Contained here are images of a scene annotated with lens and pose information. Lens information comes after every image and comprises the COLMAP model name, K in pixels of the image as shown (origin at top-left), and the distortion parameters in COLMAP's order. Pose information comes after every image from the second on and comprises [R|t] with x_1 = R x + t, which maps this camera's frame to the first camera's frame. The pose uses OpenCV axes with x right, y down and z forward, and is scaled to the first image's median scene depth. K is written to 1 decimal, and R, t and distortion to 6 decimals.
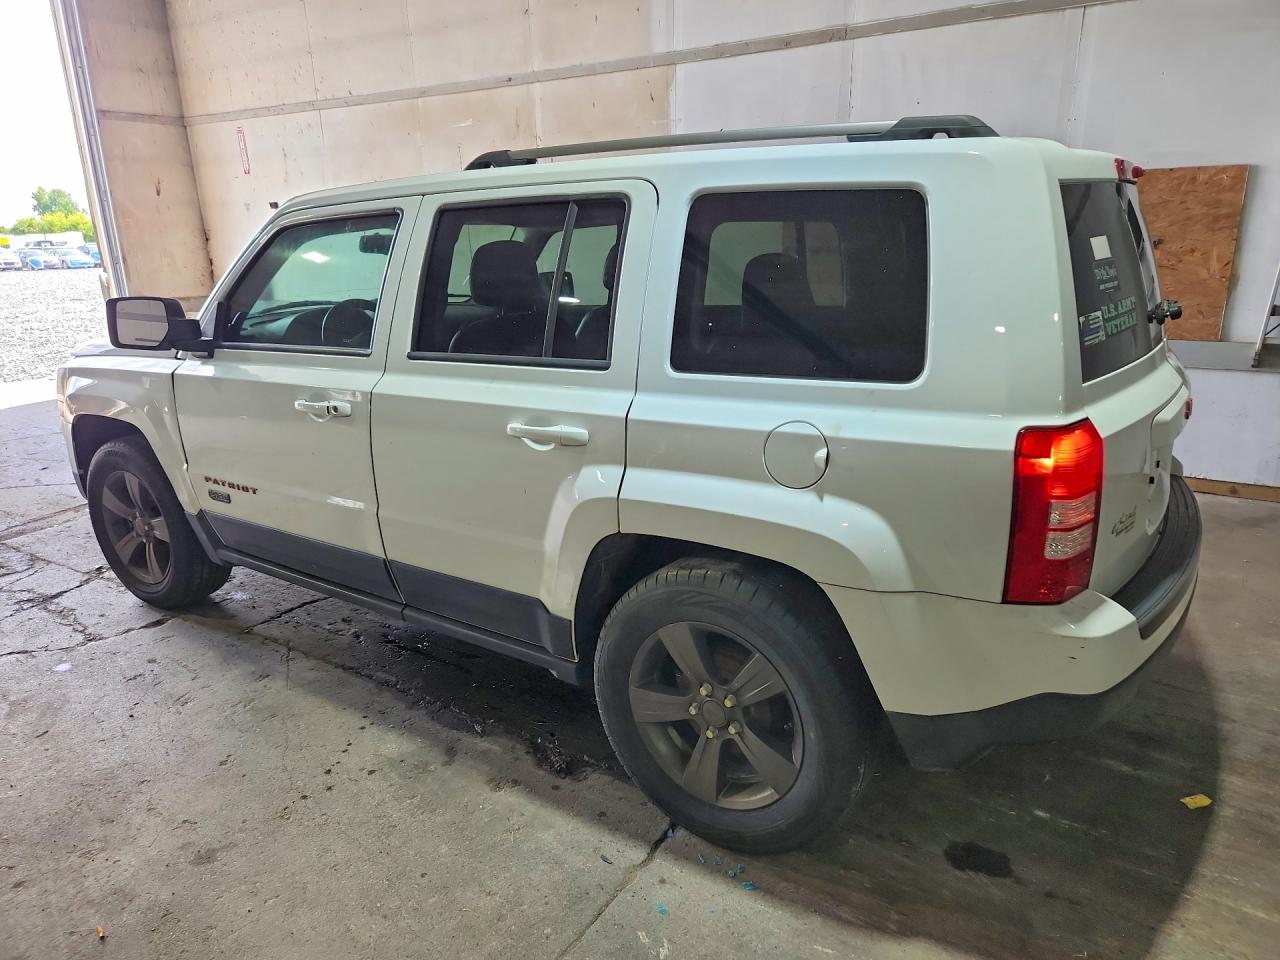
lens RADIAL K [[859.9, 0, 632.6], [0, 859.9, 478.7], [0, 0, 1]] dist [0.050490, -0.028220]
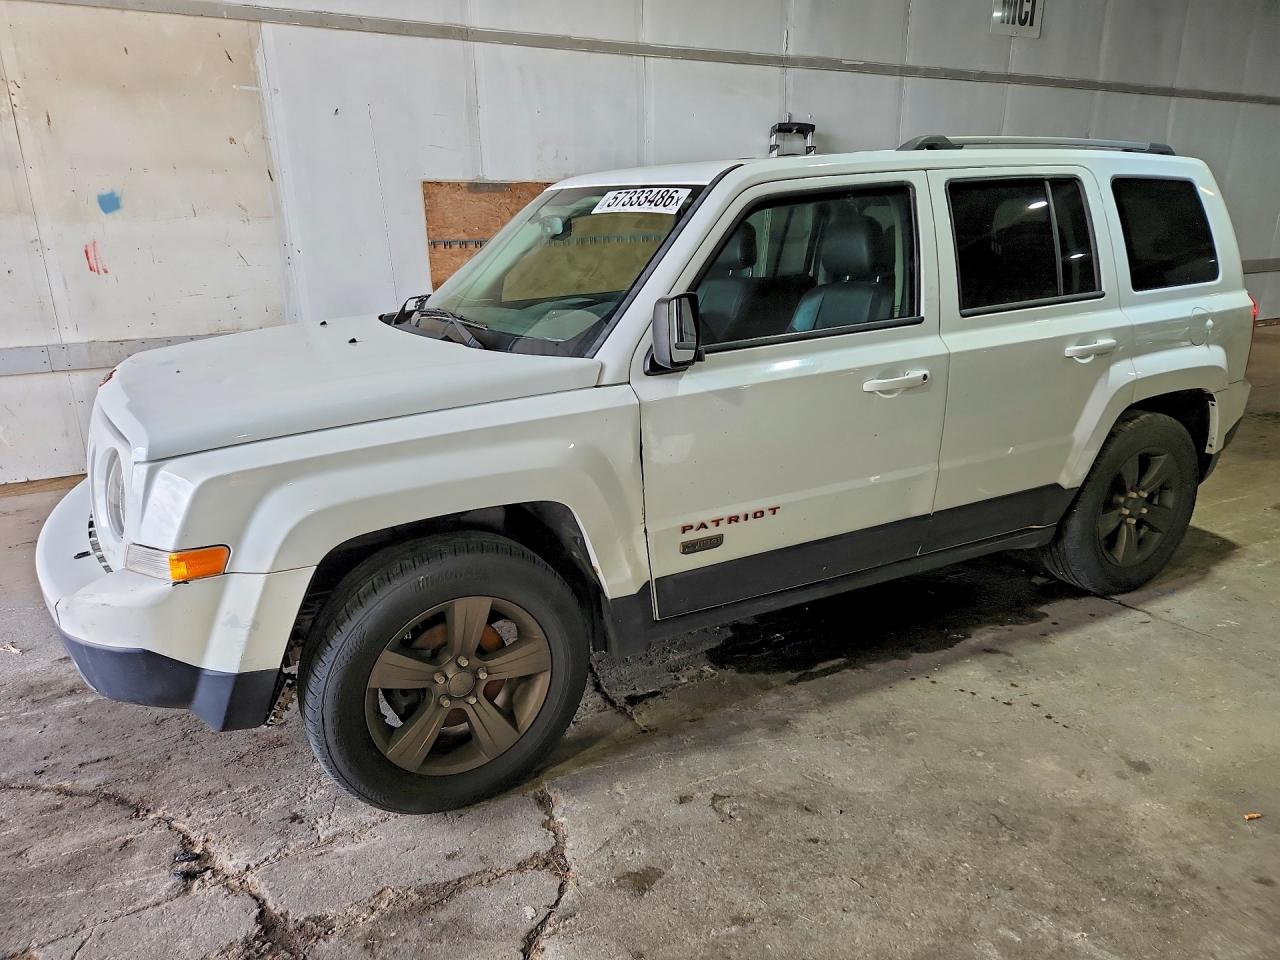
lens RADIAL K [[859.9, 0, 635.0], [0, 859.9, 471.0], [0, 0, 1]] dist [0.050490, -0.028220]
pose [[0.472308, -0.239609, 0.848241, -1.330846], [0.254395, 0.958446, 0.129090, -0.183449], [-0.843924, 0.154818, 0.513637, 0.746396]]
